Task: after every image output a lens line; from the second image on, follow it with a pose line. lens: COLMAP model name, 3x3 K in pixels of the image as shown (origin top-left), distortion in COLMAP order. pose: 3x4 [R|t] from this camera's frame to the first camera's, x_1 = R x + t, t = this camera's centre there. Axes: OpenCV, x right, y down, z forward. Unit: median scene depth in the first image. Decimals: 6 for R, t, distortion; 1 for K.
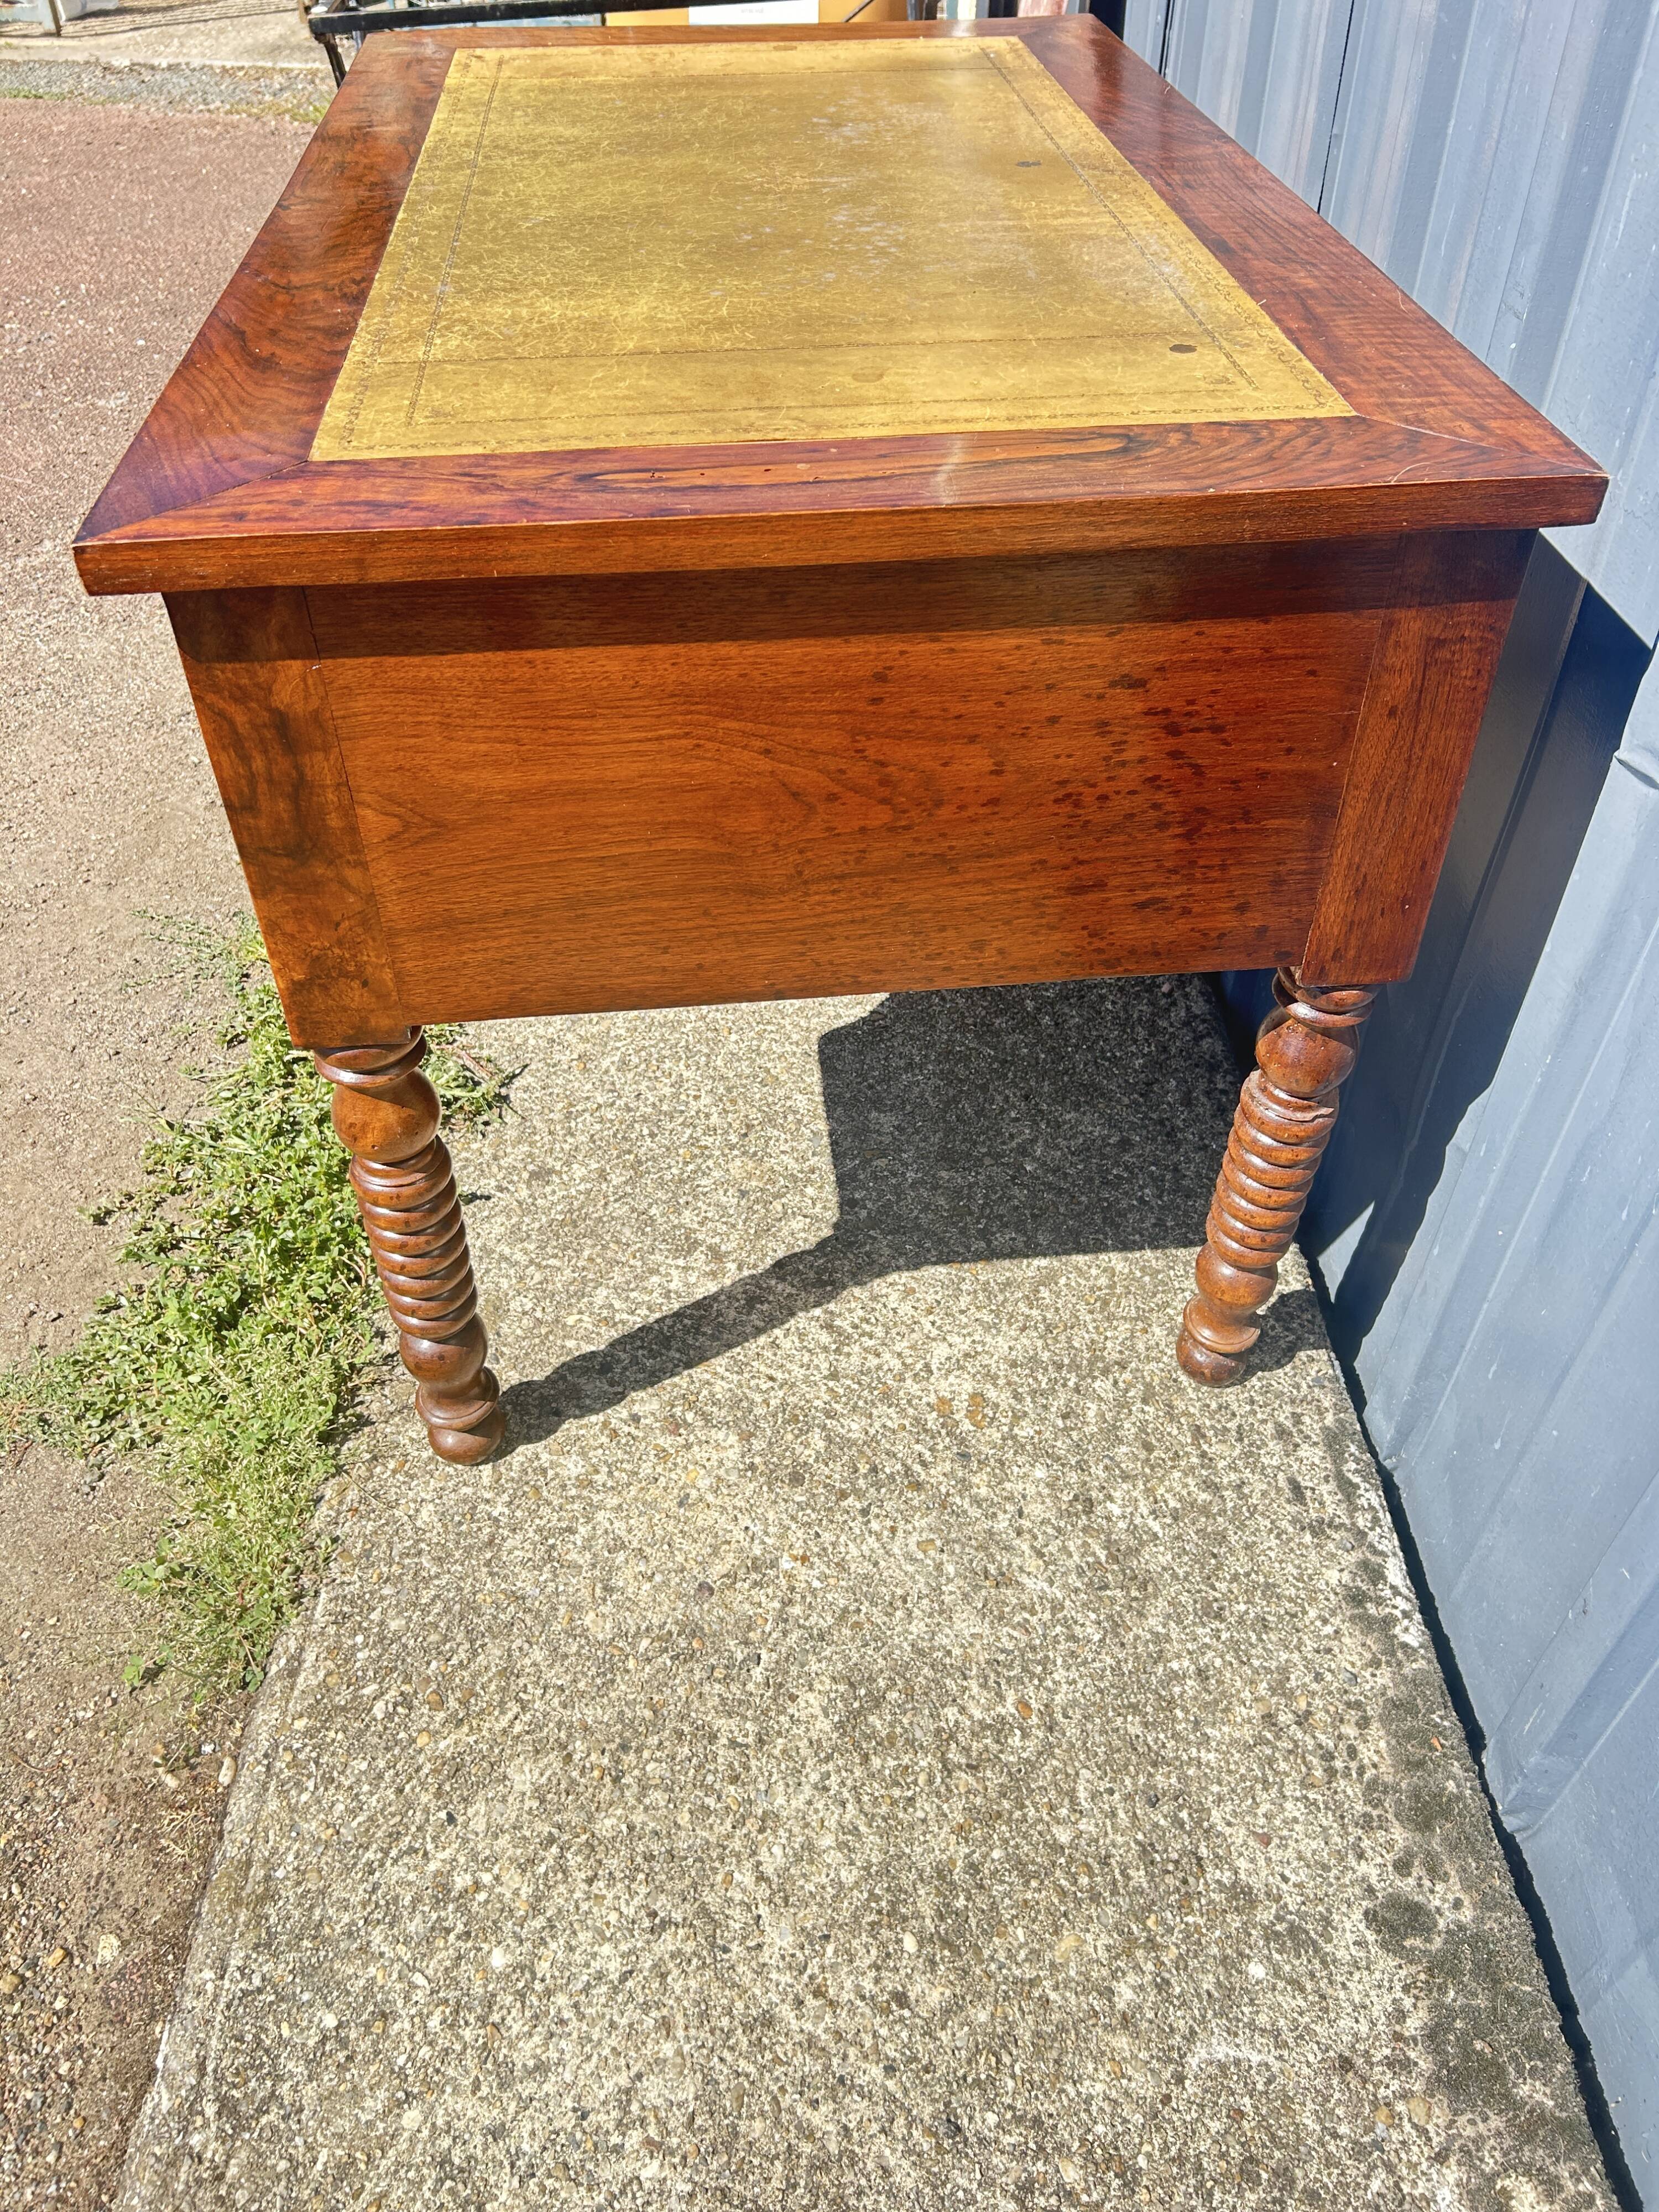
lens RADIAL K [[1604.7, 0, 806.7], [0, 1604.7, 1105.1], [0, 0, 1]] dist [-0.000661, -0.013257]
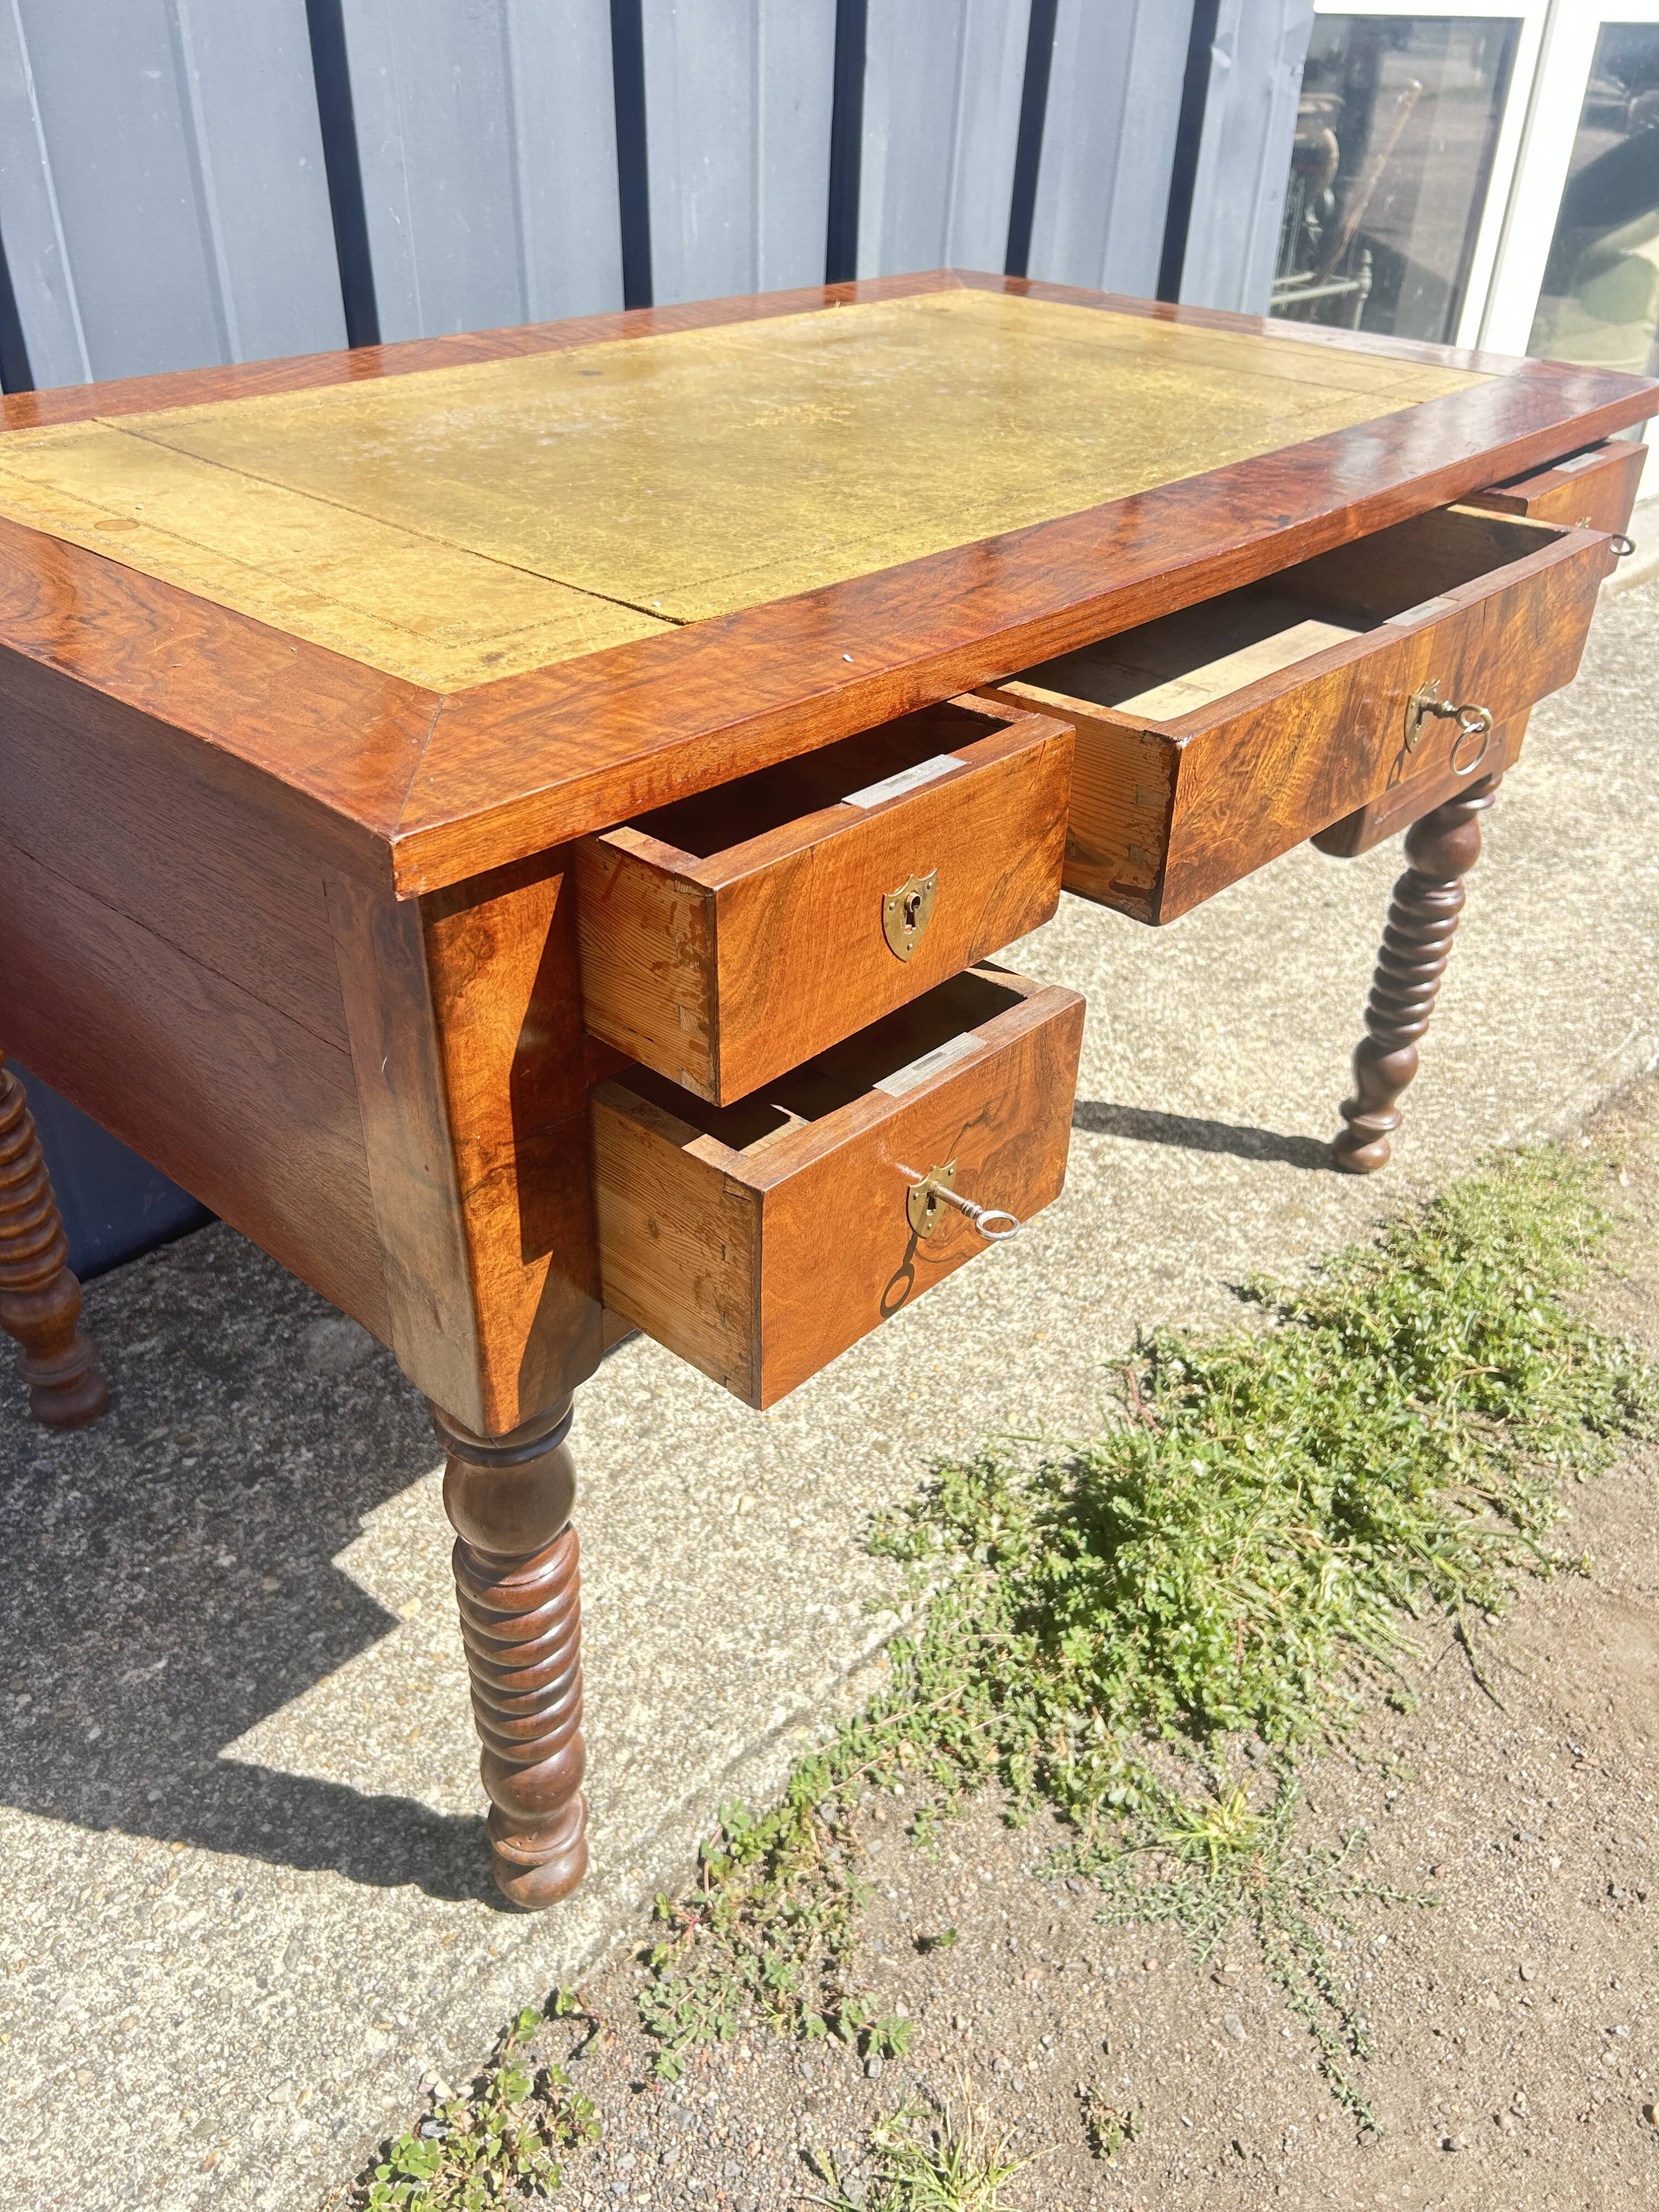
lens RADIAL K [[1691.7, 0, 827.0], [0, 1691.7, 1096.7], [0, 0, 1]] dist [0.033385, -0.041250]
pose [[-0.683005, -0.421000, 0.596878, -0.742663], [0.467058, 0.376544, 0.800044, -1.163167], [-0.561569, 0.825211, -0.060550, 1.318985]]
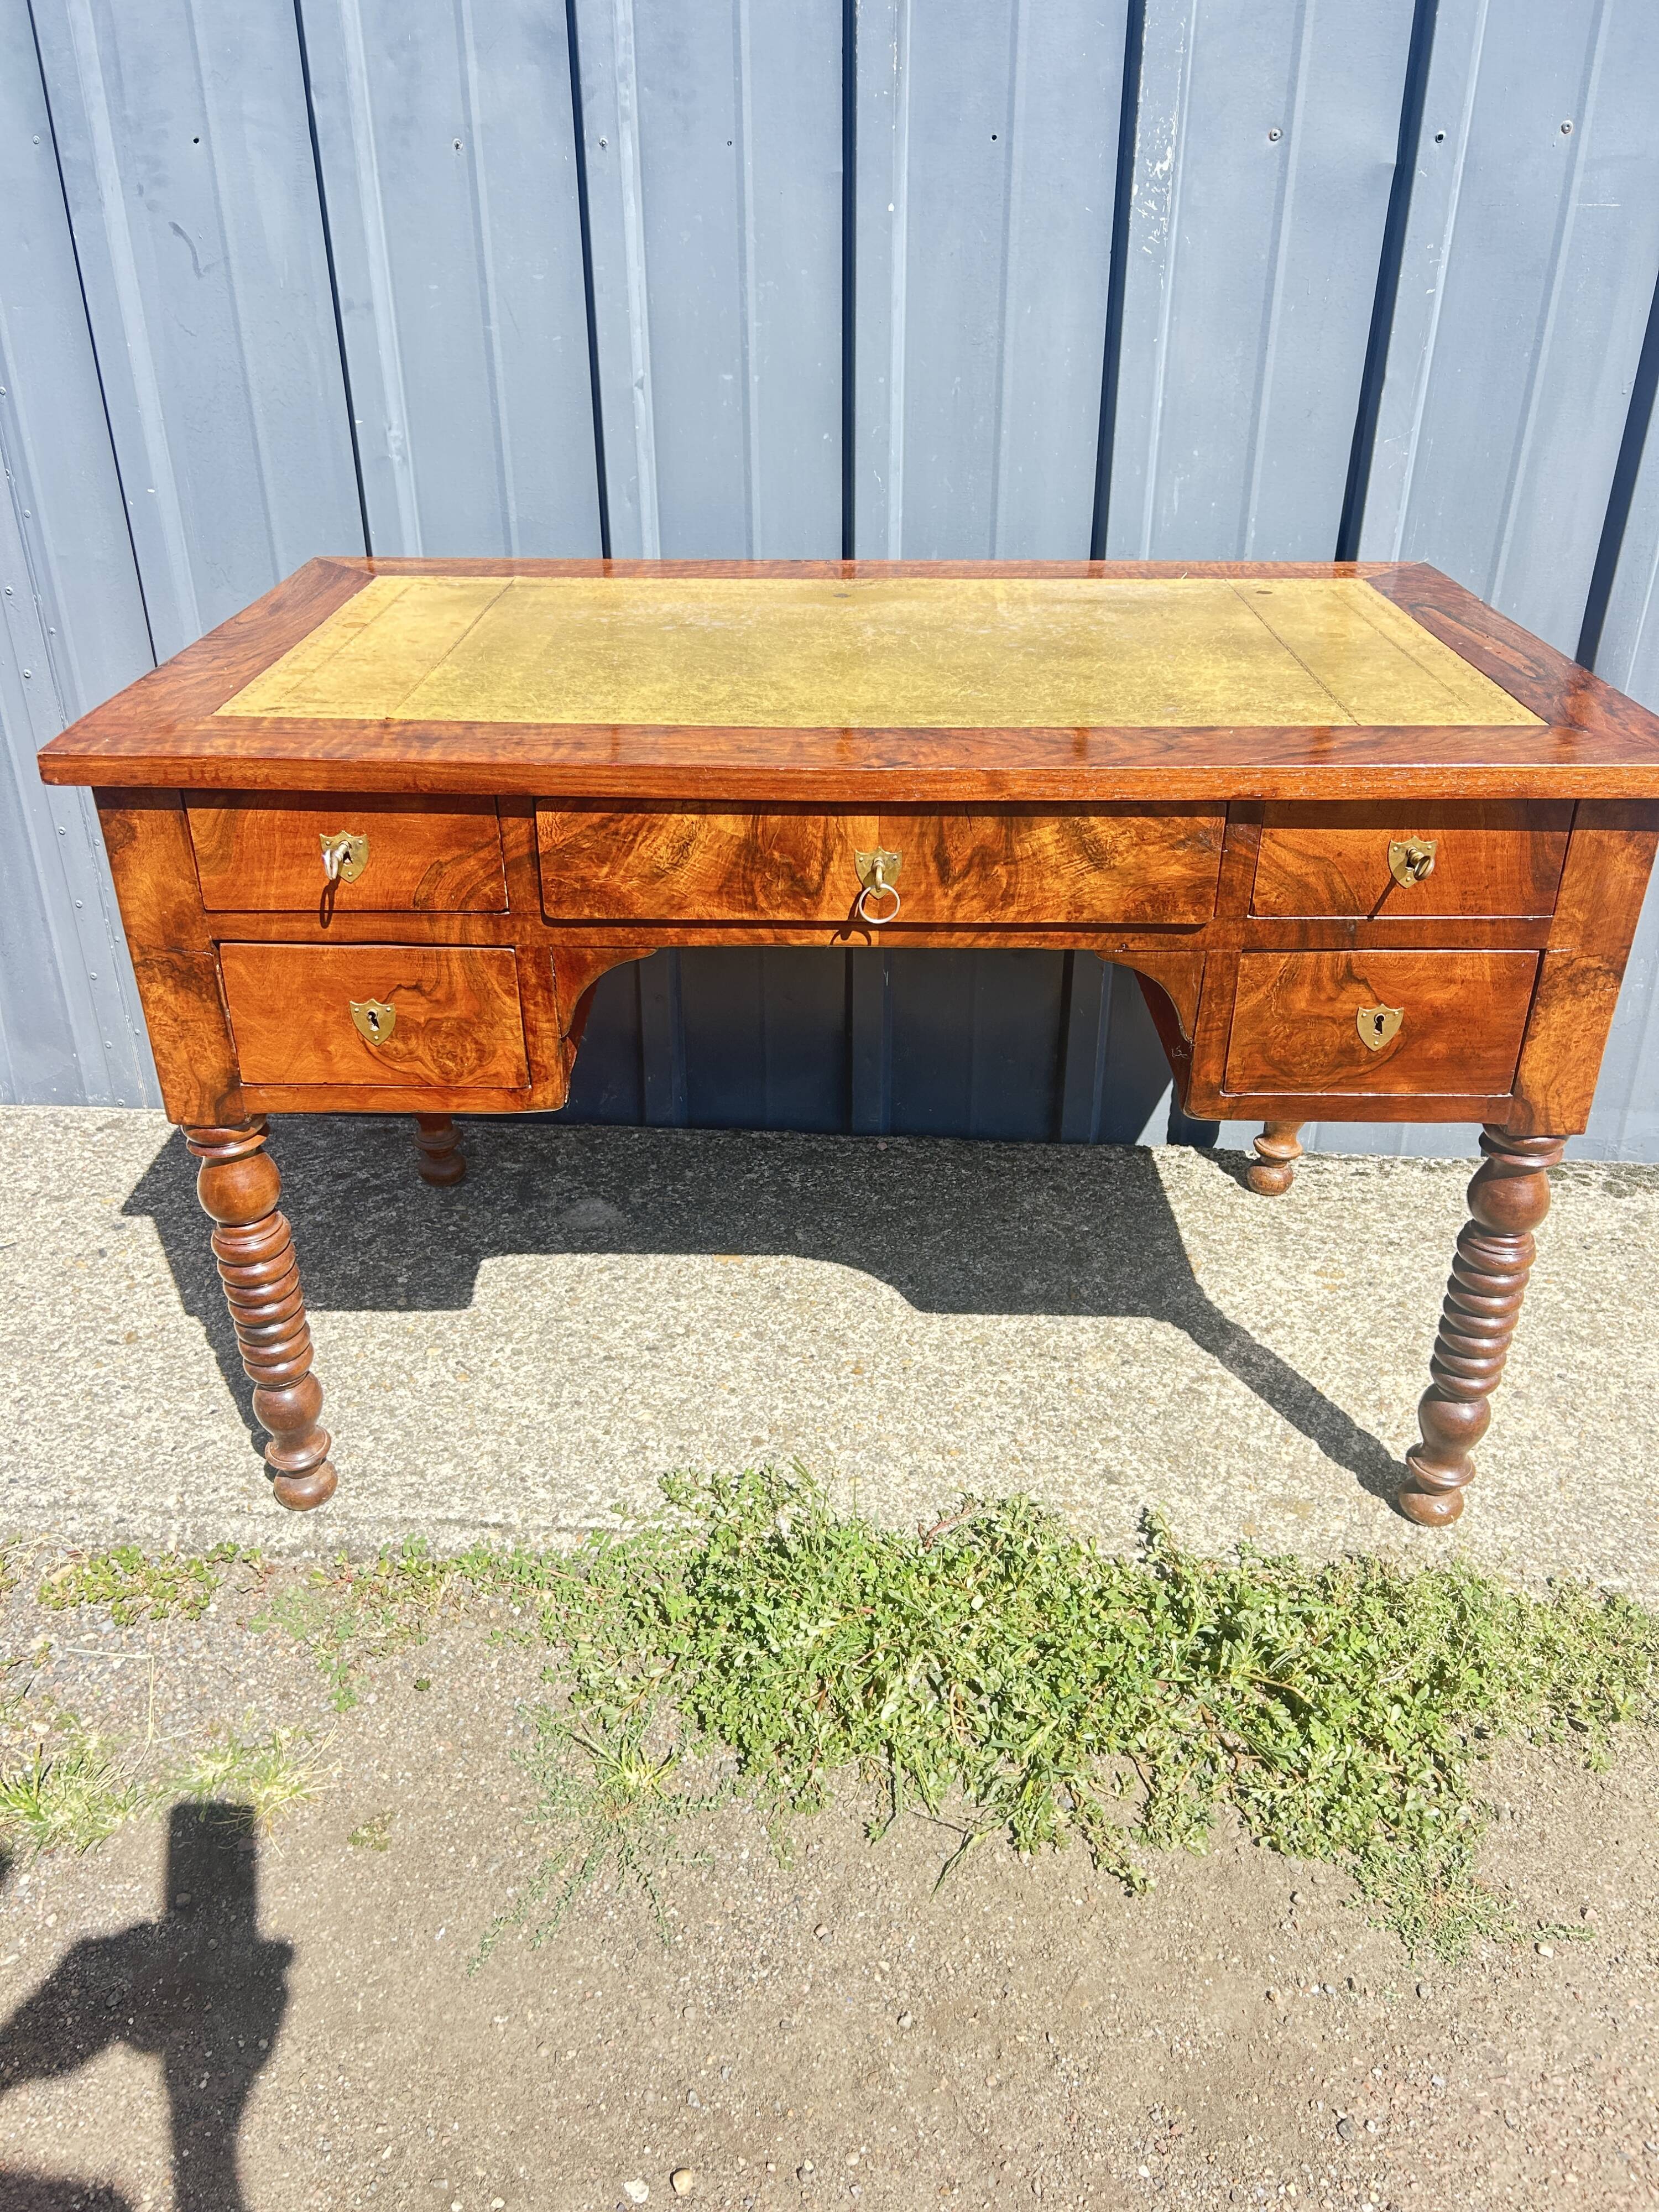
lens RADIAL K [[1691.7, 0, 812.5], [0, 1691.7, 1101.3], [0, 0, 1]] dist [0.033385, -0.041250]
pose [[0.104627, -0.474488, 0.874022, -1.278941], [0.667883, 0.684697, 0.291757, -0.717597], [-0.736875, 0.553219, 0.388540, 0.685107]]
